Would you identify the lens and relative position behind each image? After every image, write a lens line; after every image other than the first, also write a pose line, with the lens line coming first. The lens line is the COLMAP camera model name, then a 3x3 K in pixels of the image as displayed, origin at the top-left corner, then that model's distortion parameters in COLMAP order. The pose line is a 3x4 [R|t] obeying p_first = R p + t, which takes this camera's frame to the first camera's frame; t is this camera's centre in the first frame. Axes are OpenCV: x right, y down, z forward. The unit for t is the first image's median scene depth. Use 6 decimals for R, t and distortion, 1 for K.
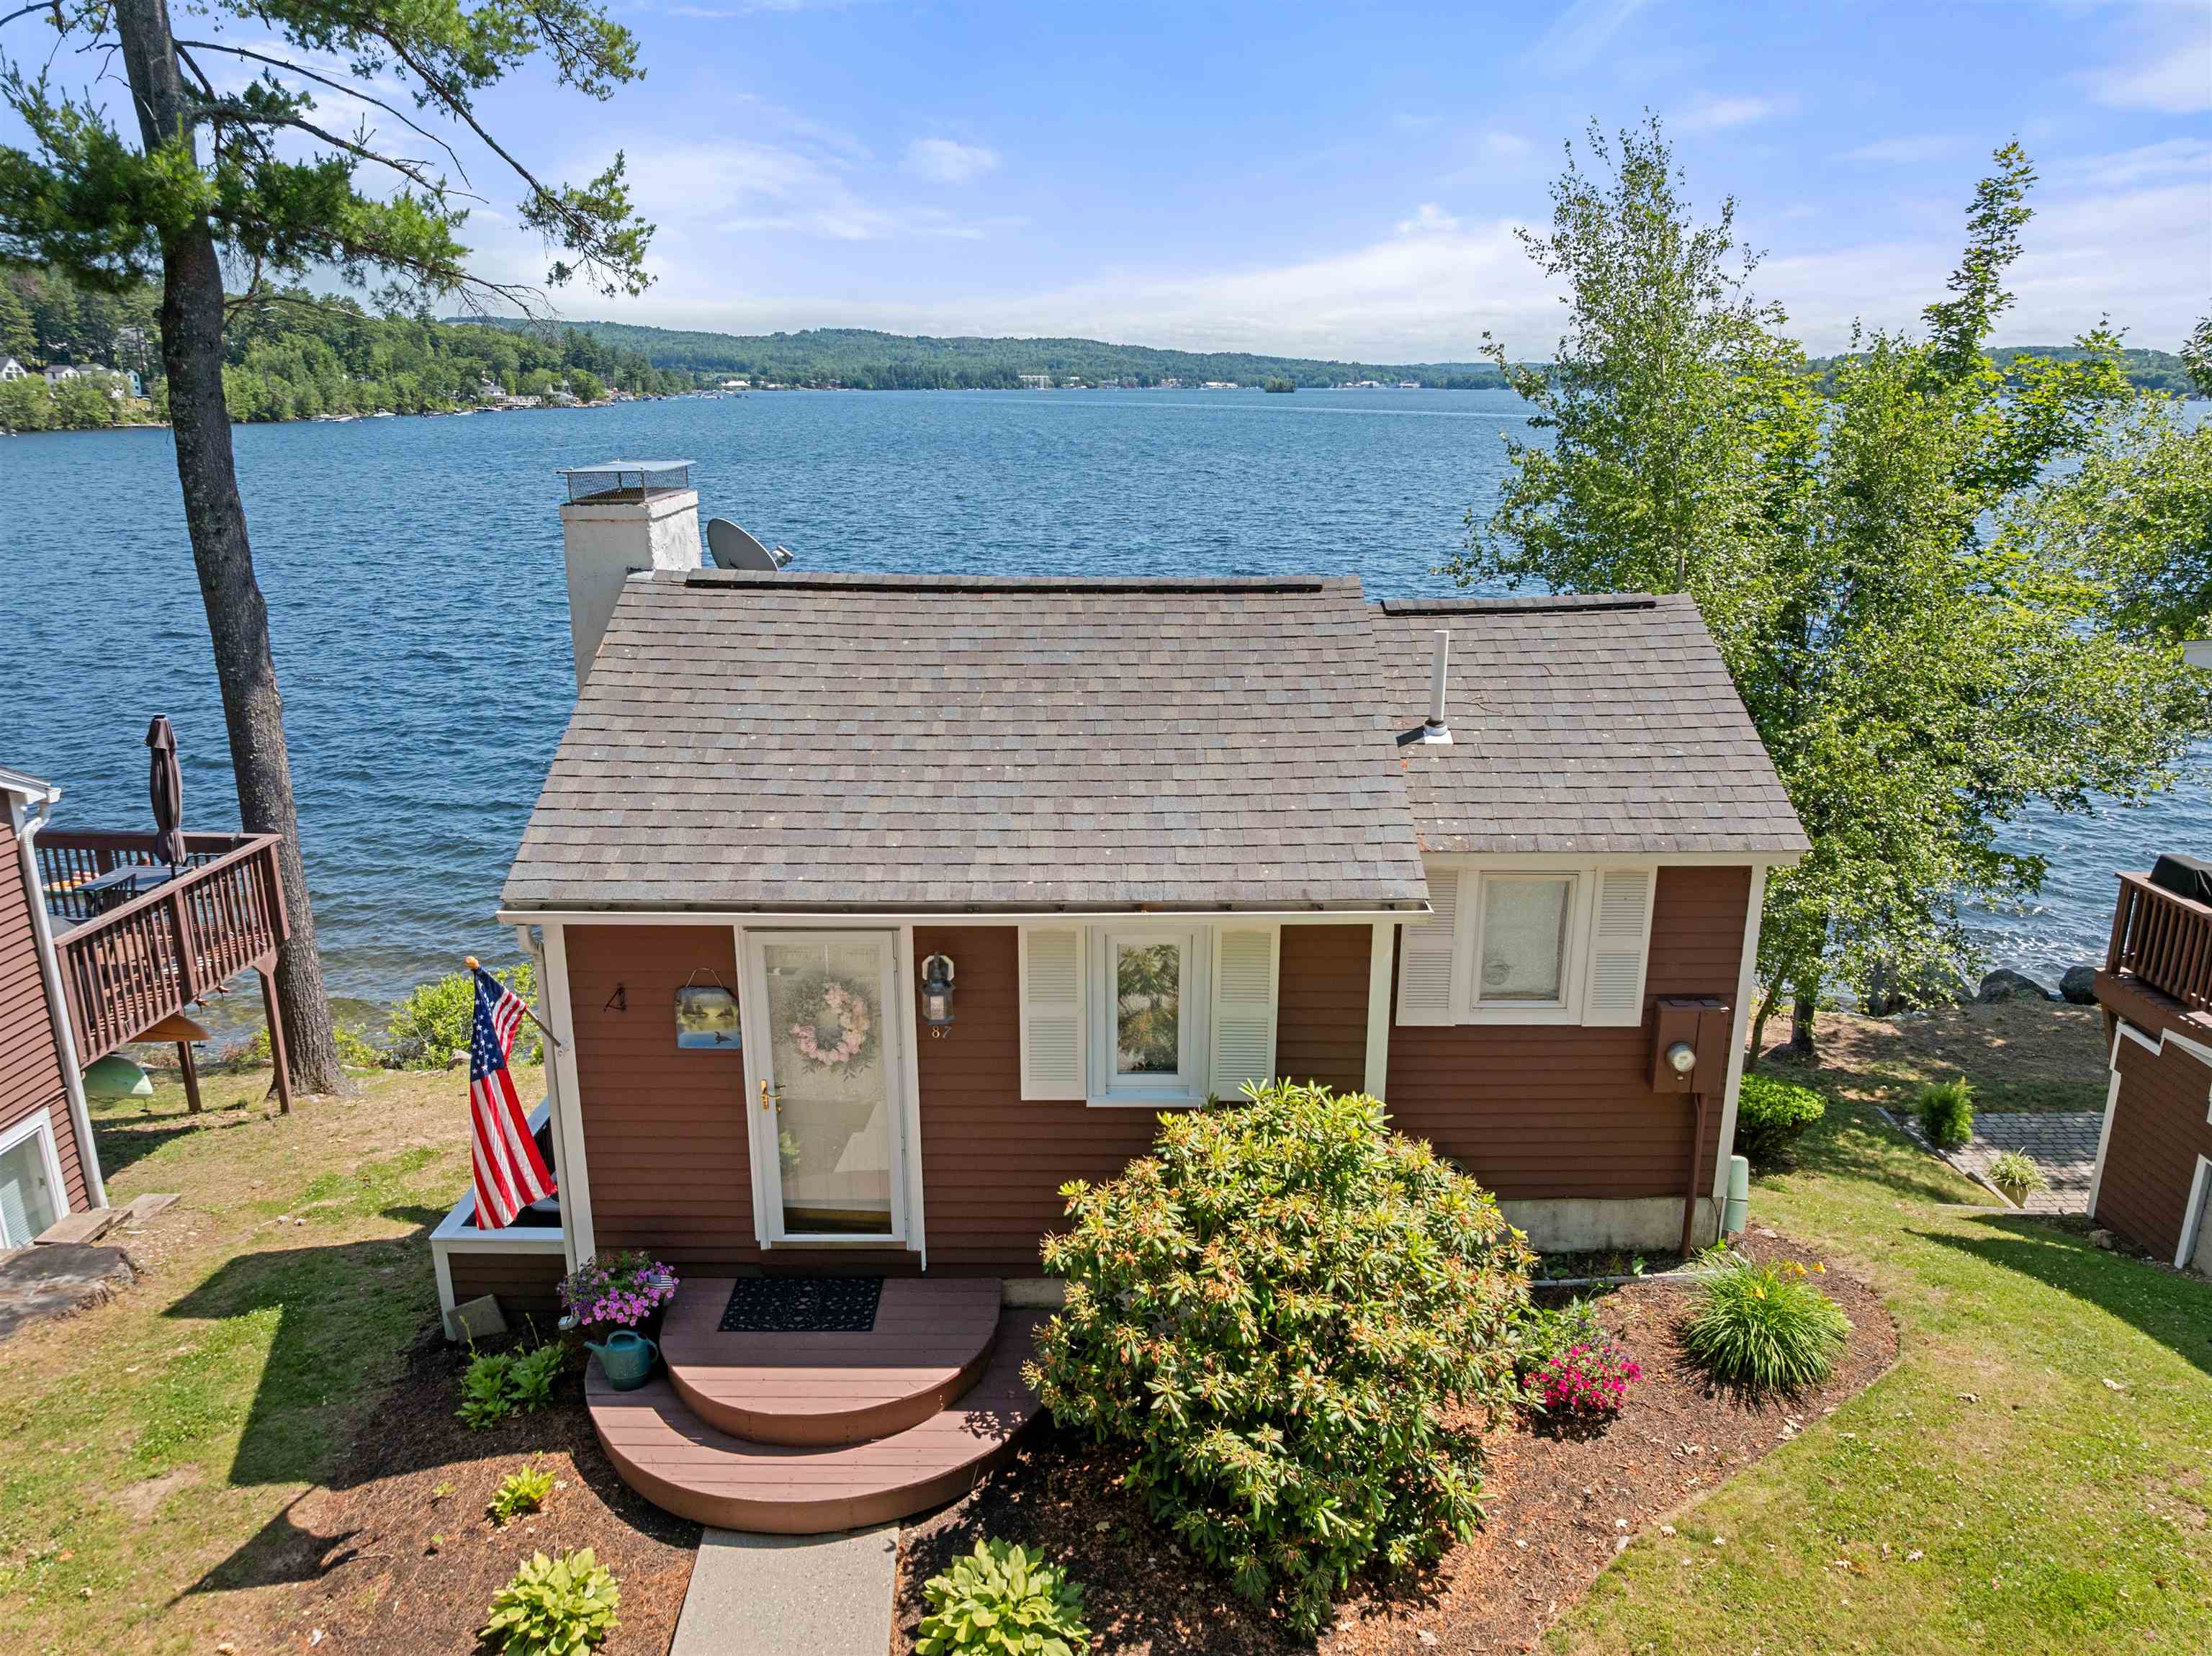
lens RADIAL K [[1556.5, 0, 1104.0], [0, 1556.5, 825.3], [0, 0, 1]] dist [-0.053136, 0.028436]
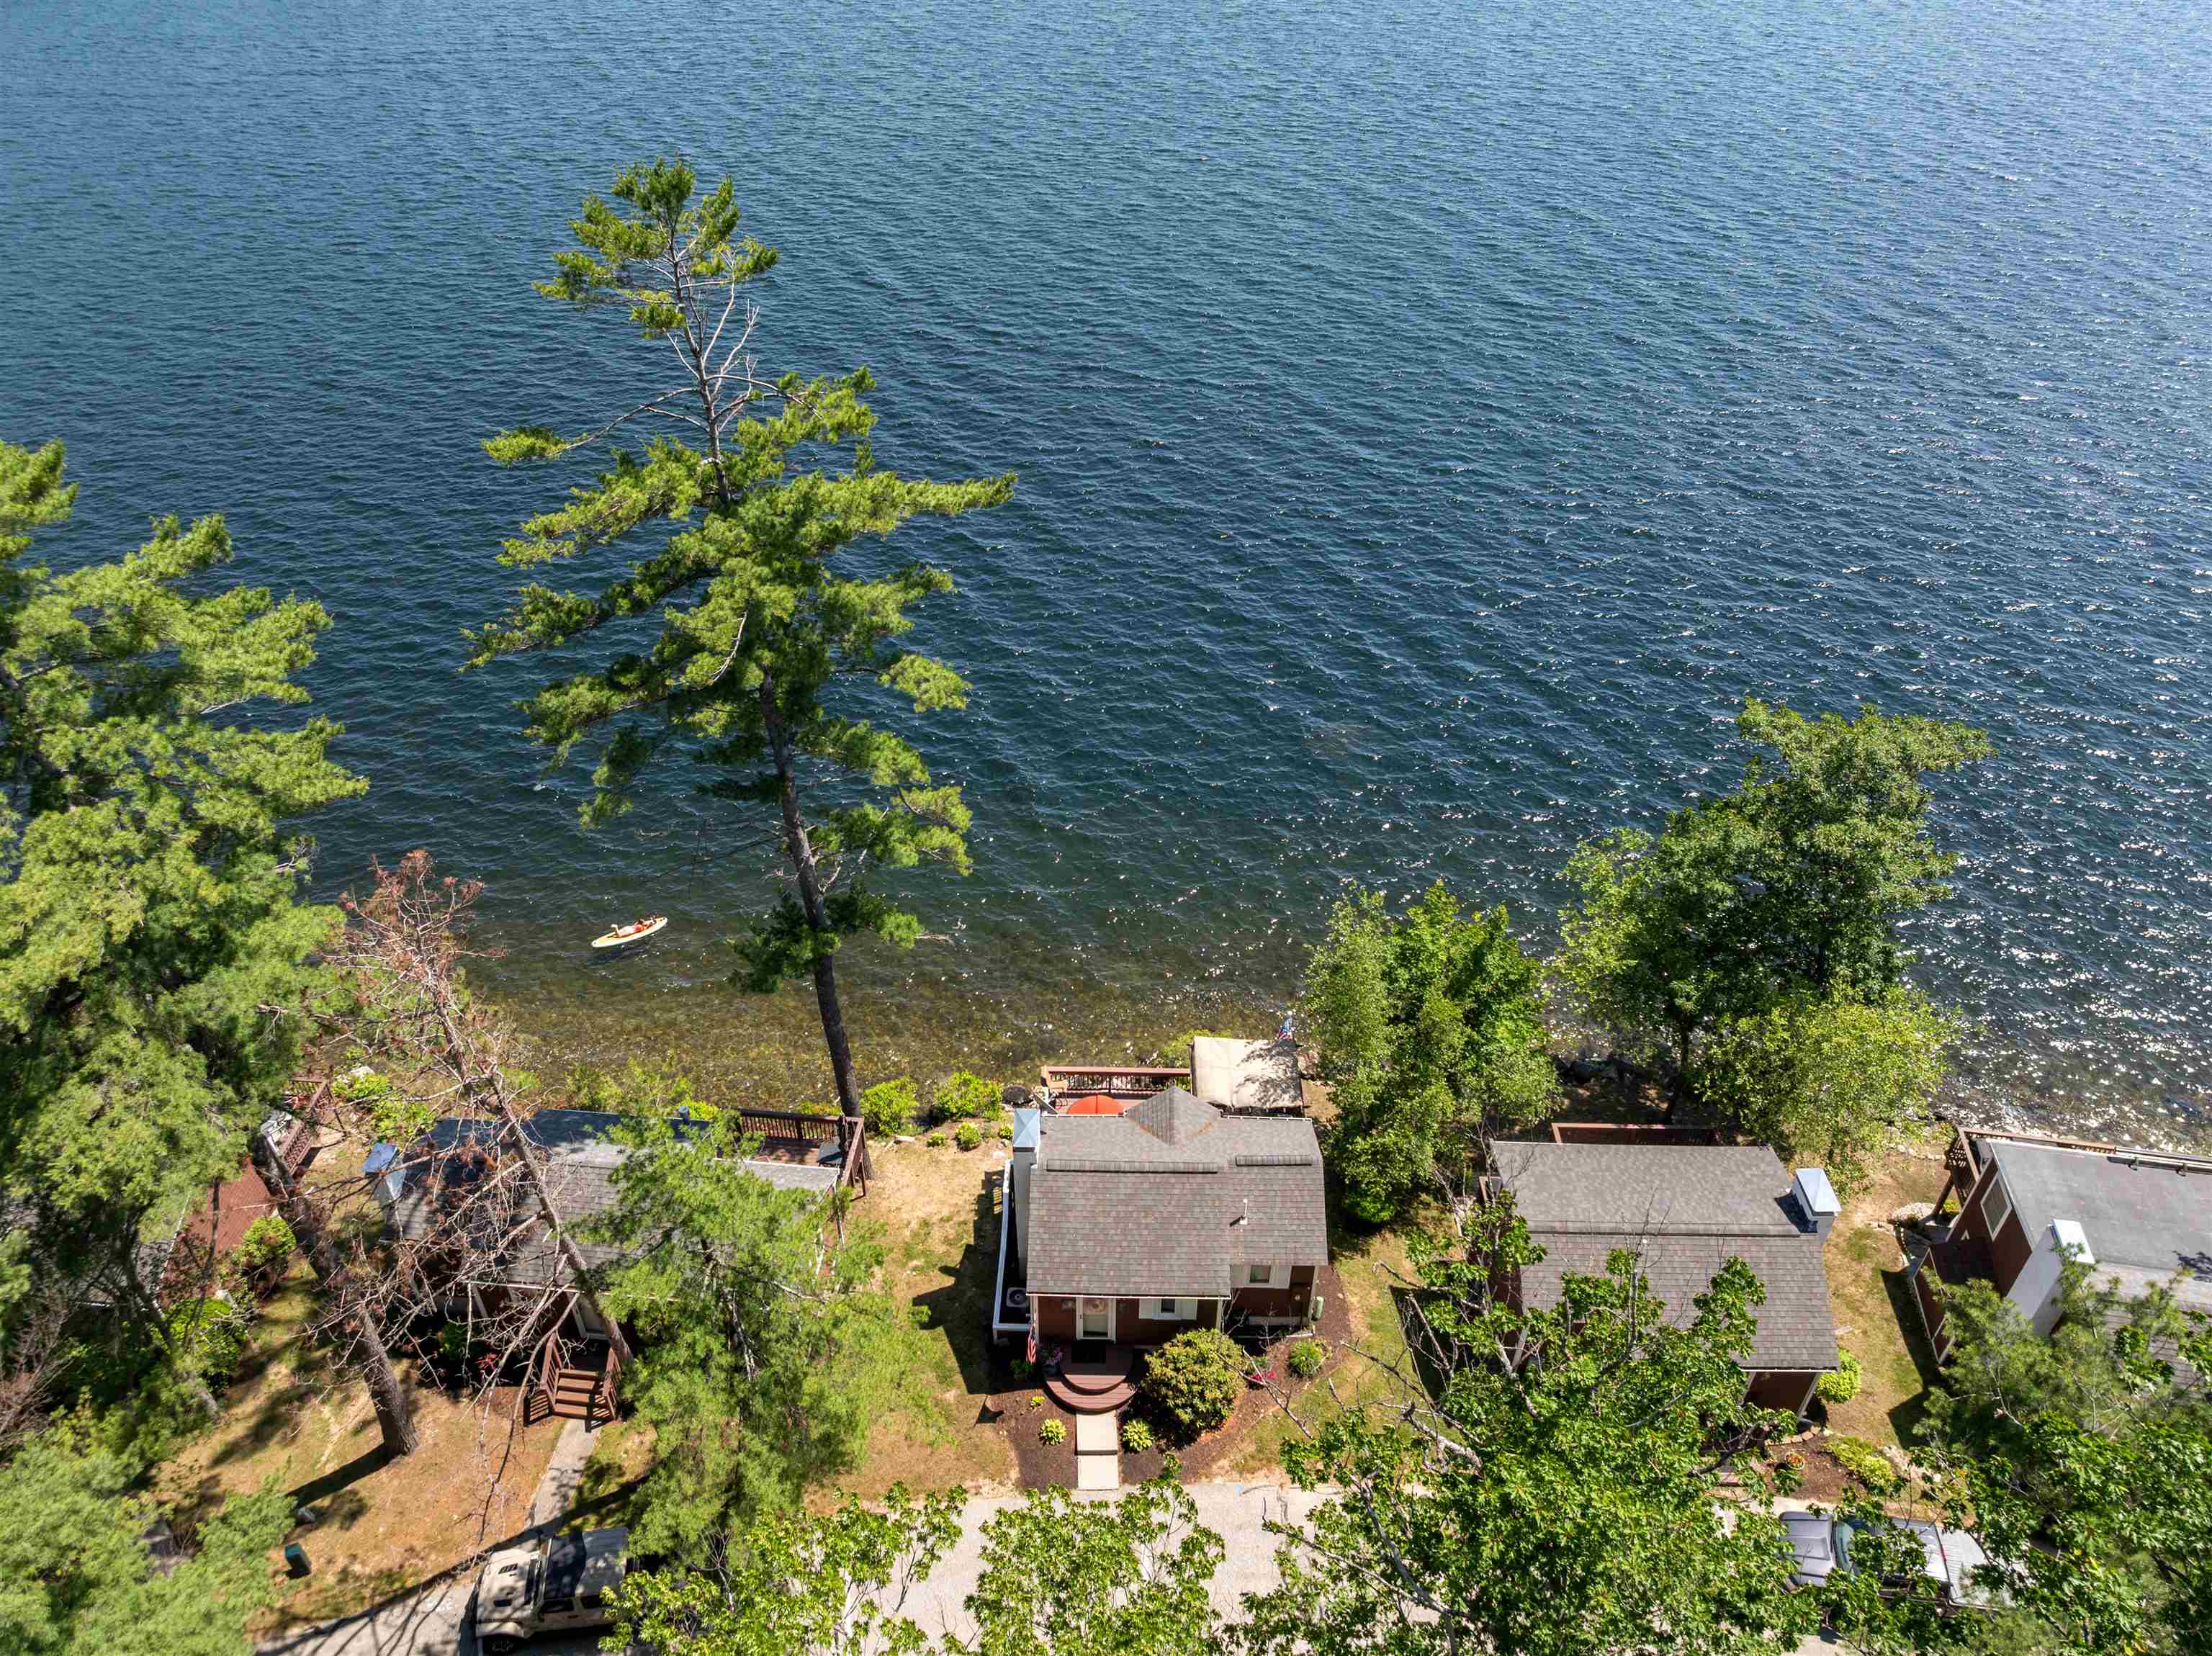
lens RADIAL K [[1558.1, 0, 1106.0], [0, 1558.1, 828.0], [0, 0, 1]] dist [-0.039200, -0.001821]
pose [[0.999882, 0.014196, -0.005830, -0.129359], [-0.011169, 0.933696, 0.357893, -2.469876], [0.010524, -0.357786, 0.933744, -2.395588]]
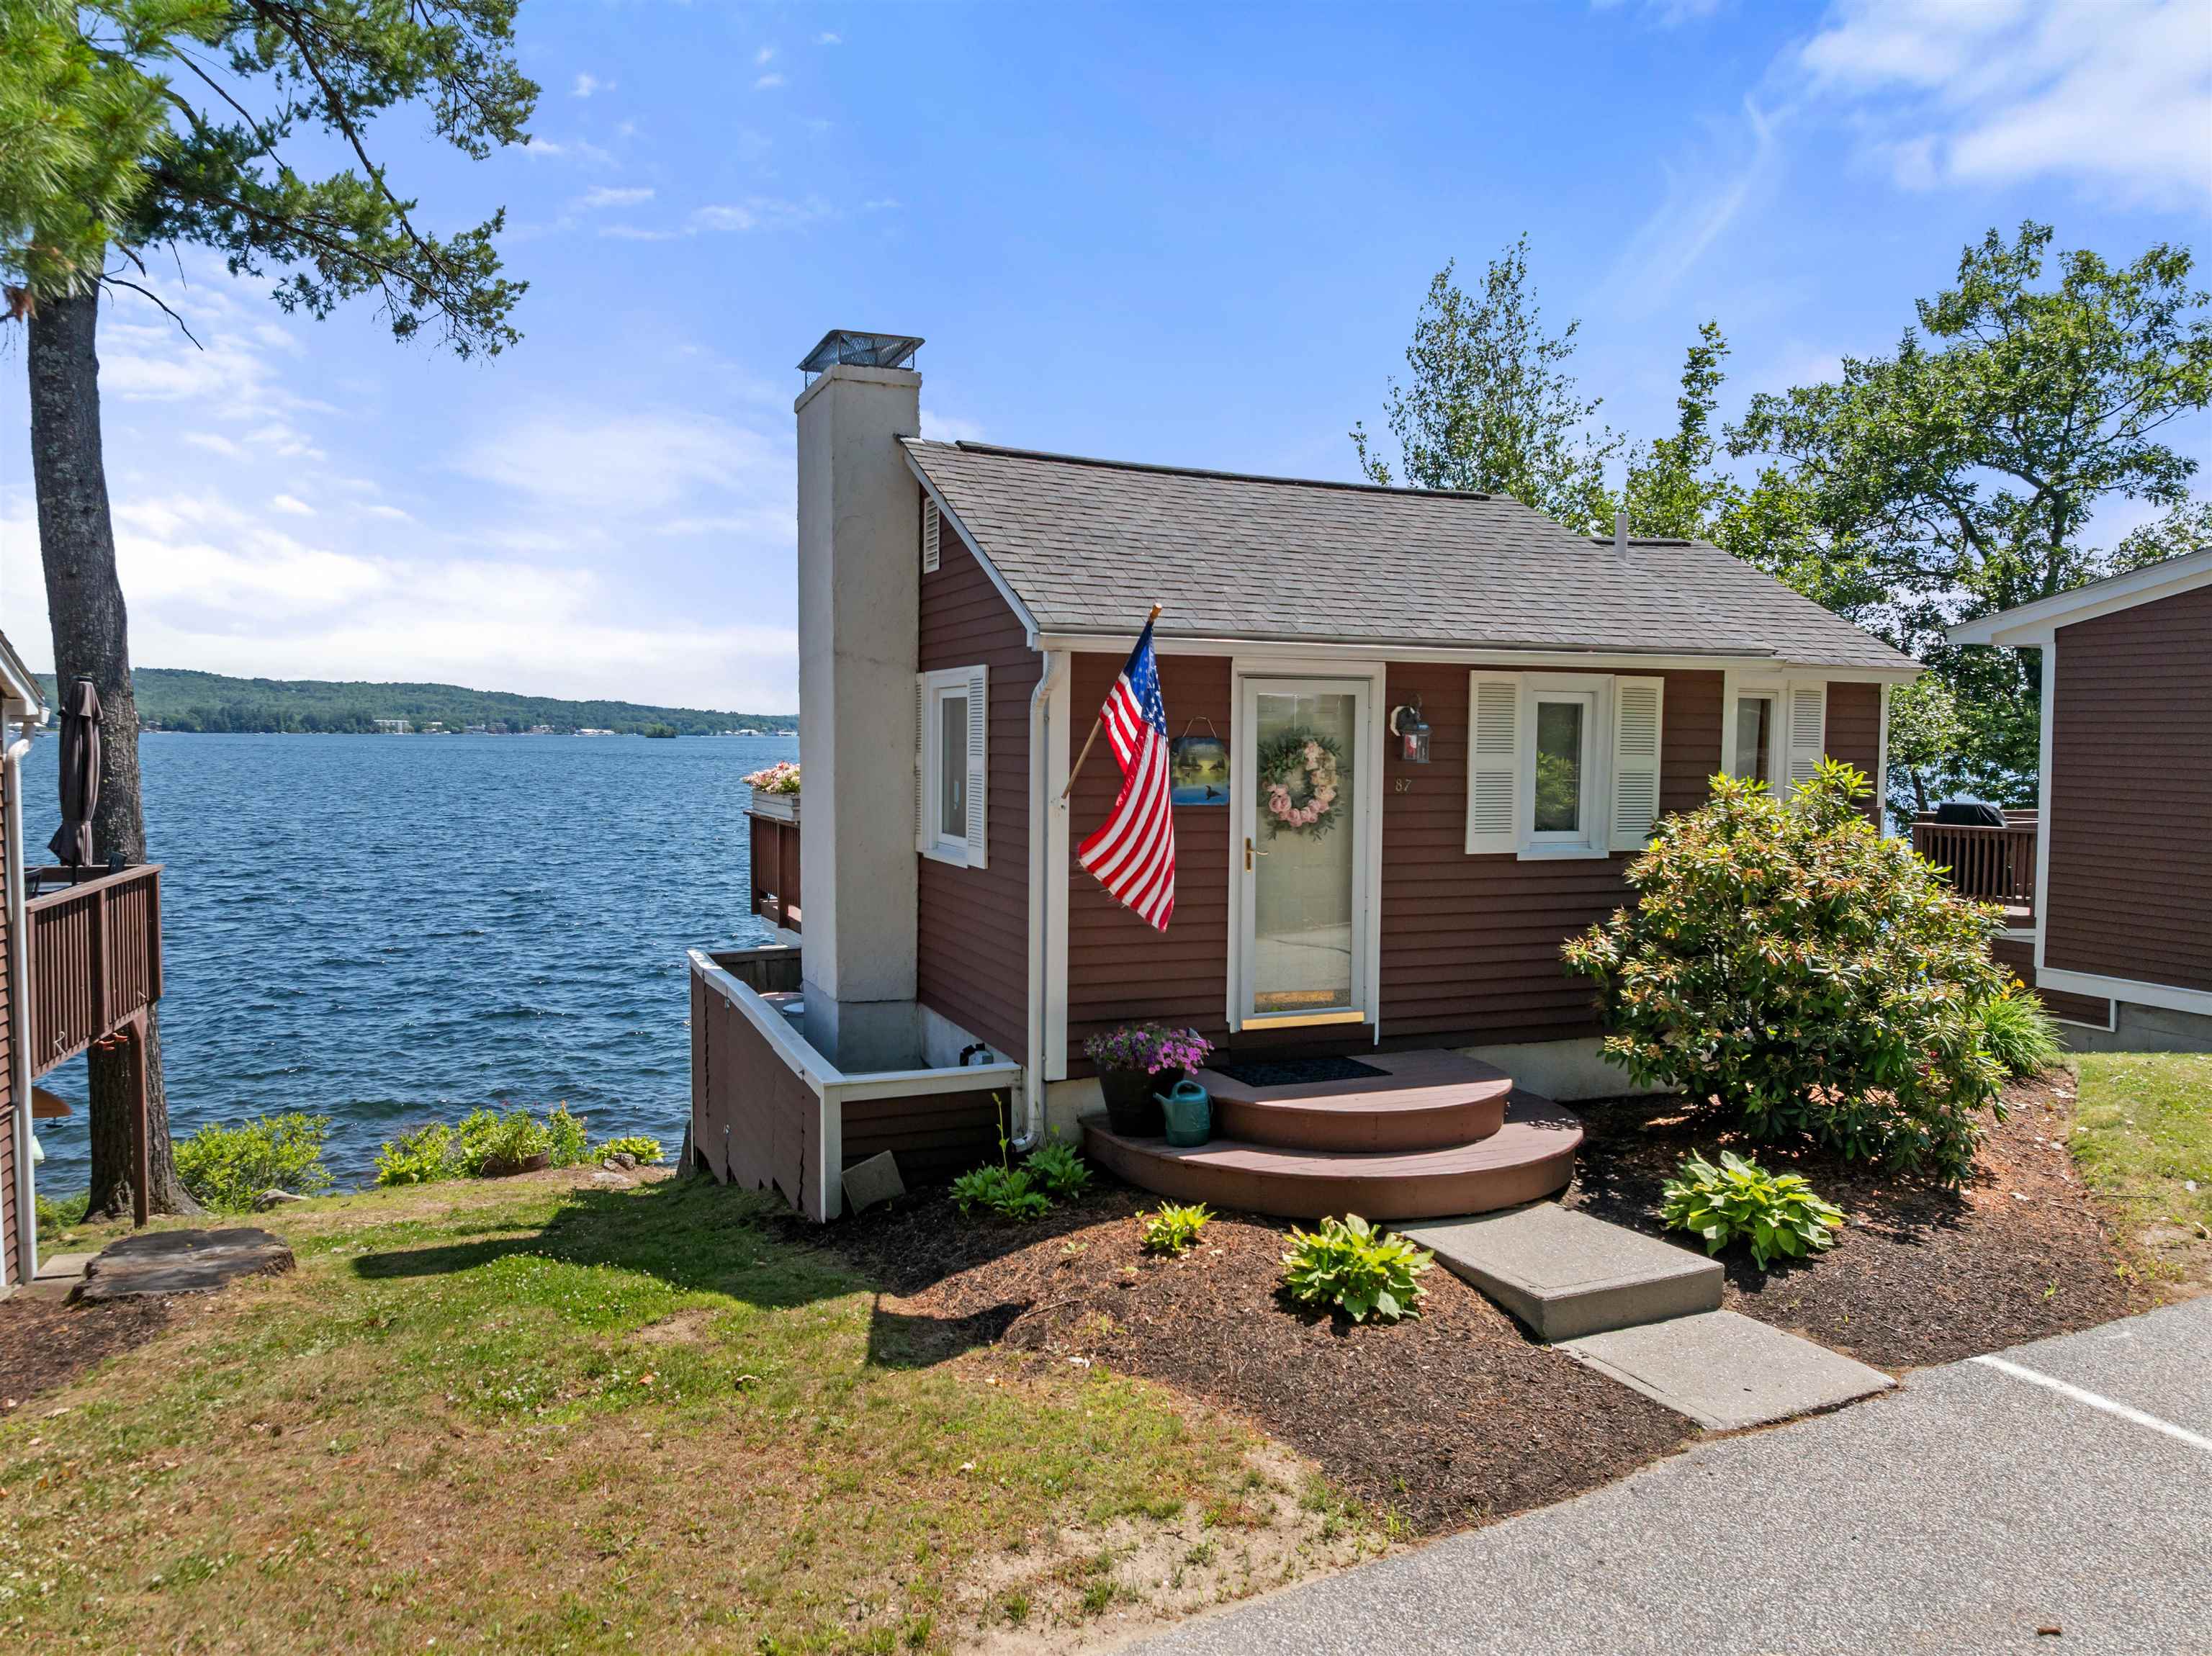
lens RADIAL K [[1558.1, 0, 1106.0], [0, 1558.1, 828.0], [0, 0, 1]] dist [-0.039200, -0.001821]
pose [[0.923637, -0.012796, 0.383055, -0.620941], [0.095439, 0.975639, -0.197534, 0.314056], [-0.371196, 0.219008, 0.902357, 0.126752]]
